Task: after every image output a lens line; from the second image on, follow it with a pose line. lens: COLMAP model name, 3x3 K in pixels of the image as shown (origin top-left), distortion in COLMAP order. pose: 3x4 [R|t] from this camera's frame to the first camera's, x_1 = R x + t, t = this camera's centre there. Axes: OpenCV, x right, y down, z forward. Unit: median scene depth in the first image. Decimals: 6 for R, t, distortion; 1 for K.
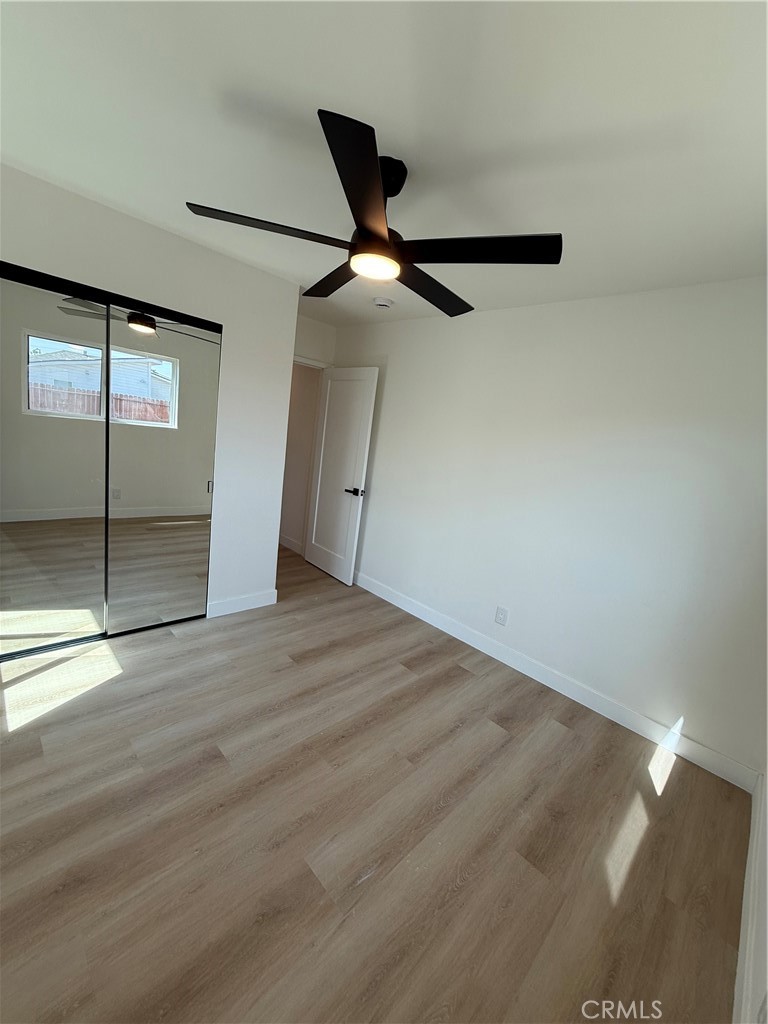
lens RADIAL K [[411.6, 0, 384.9], [0, 411.6, 508.4], [0, 0, 1]] dist [0.000828, 0.000294]
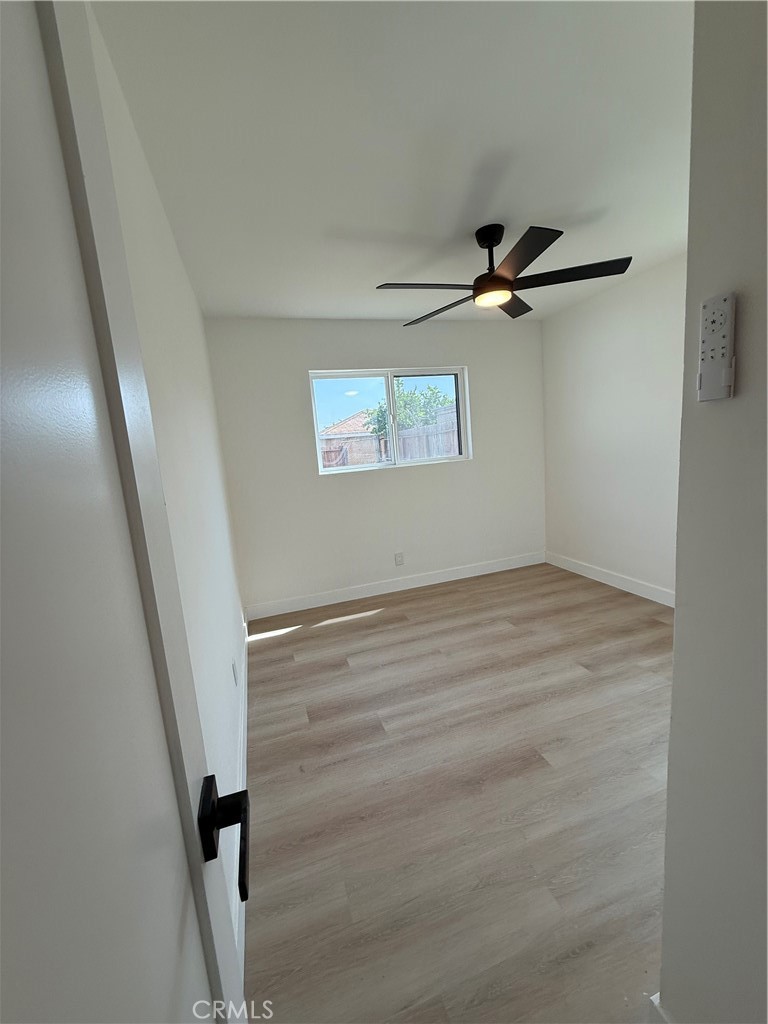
lens RADIAL K [[411.6, 0, 380.3], [0, 411.6, 510.6], [0, 0, 1]] dist [0.000828, 0.000294]
pose [[-0.886966, -0.127158, 0.443985, -0.312428], [0.052090, 0.927671, 0.369749, -0.349924], [-0.458888, 0.351082, -0.816189, 2.011731]]
